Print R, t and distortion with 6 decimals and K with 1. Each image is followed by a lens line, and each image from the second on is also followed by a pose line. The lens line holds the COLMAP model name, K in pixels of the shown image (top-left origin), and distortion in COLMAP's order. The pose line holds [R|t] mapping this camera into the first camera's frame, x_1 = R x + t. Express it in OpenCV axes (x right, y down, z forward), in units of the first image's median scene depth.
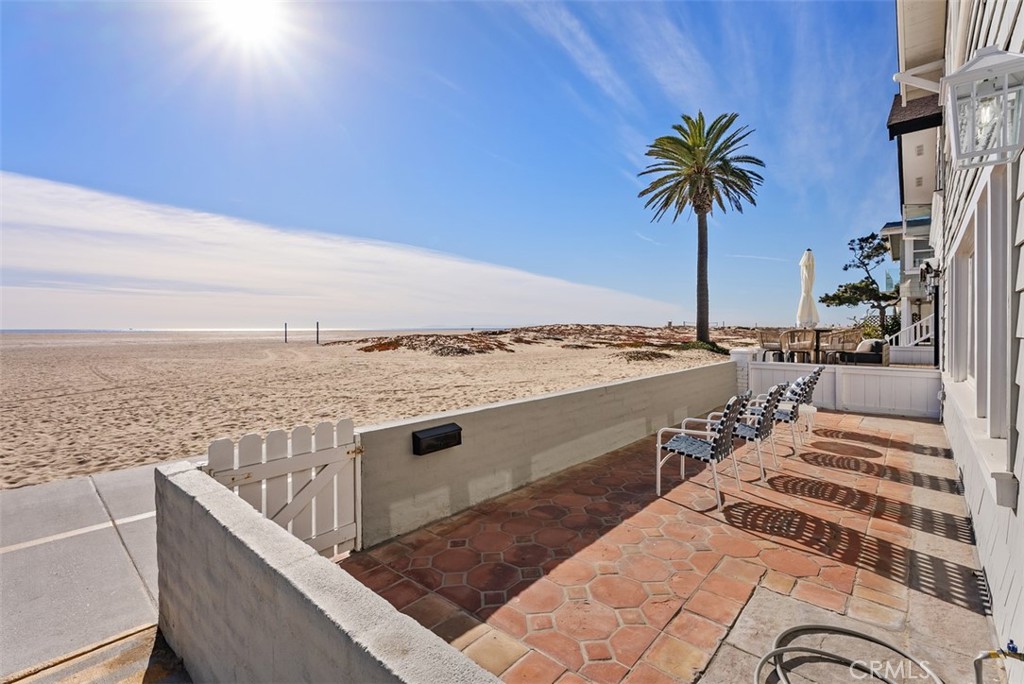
lens RADIAL K [[457.7, 0, 509.4], [0, 457.7, 328.8], [0, 0, 1]] dist [0.000516, 0.000219]
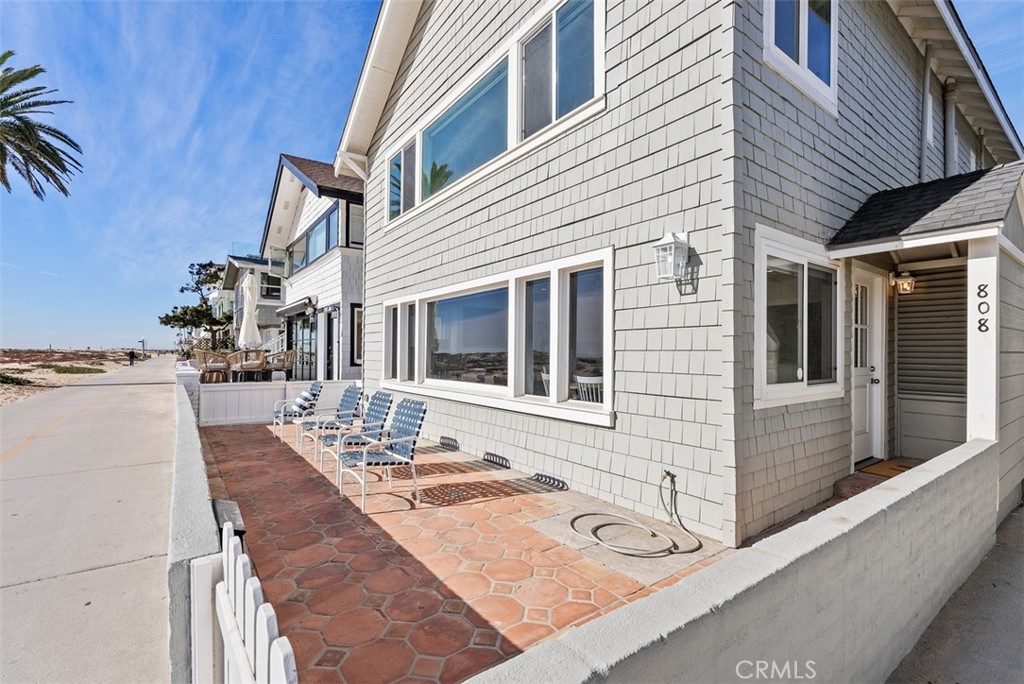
lens RADIAL K [[460.8, 0, 507.8], [0, 460.8, 353.4], [0, 0, 1]] dist [-0.001585, 0.000116]
pose [[0.208198, 0.002730, 0.978083, -0.604593], [-0.005849, 0.999982, -0.001546, 0.019343], [-0.978069, -0.005399, 0.208210, 0.511031]]
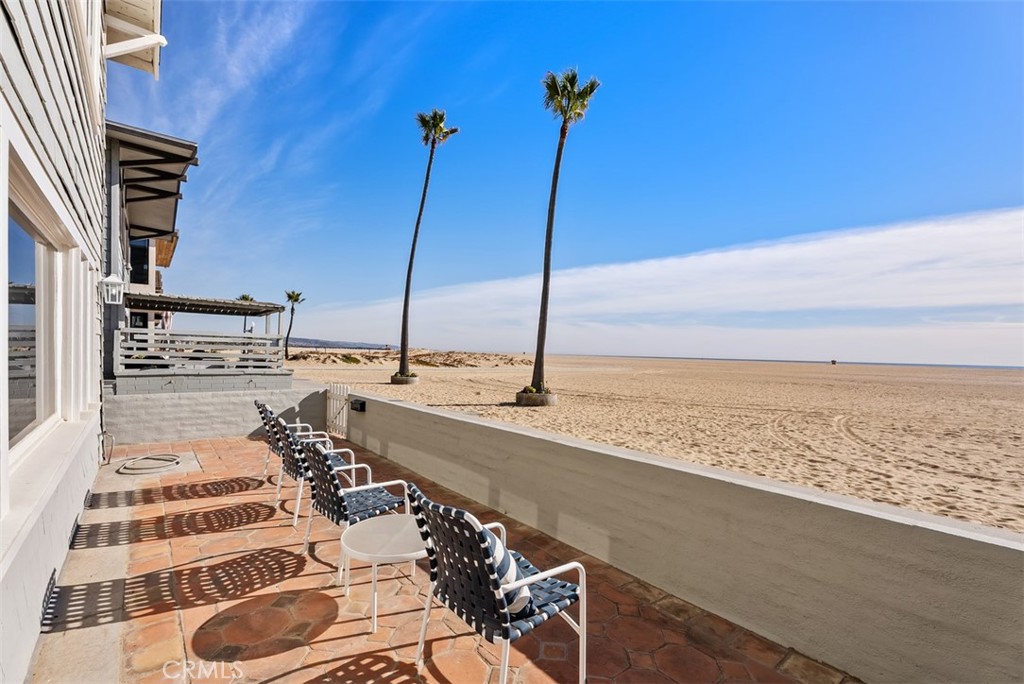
lens RADIAL K [[456.6, 0, 511.4], [0, 456.6, 338.5], [0, 0, 1]] dist [0.001863, 0.000372]
pose [[-0.156463, -0.036356, -0.987015, 1.663055], [-0.020965, 0.999219, -0.033482, -0.006546], [0.987461, 0.015454, -0.157103, 1.876583]]
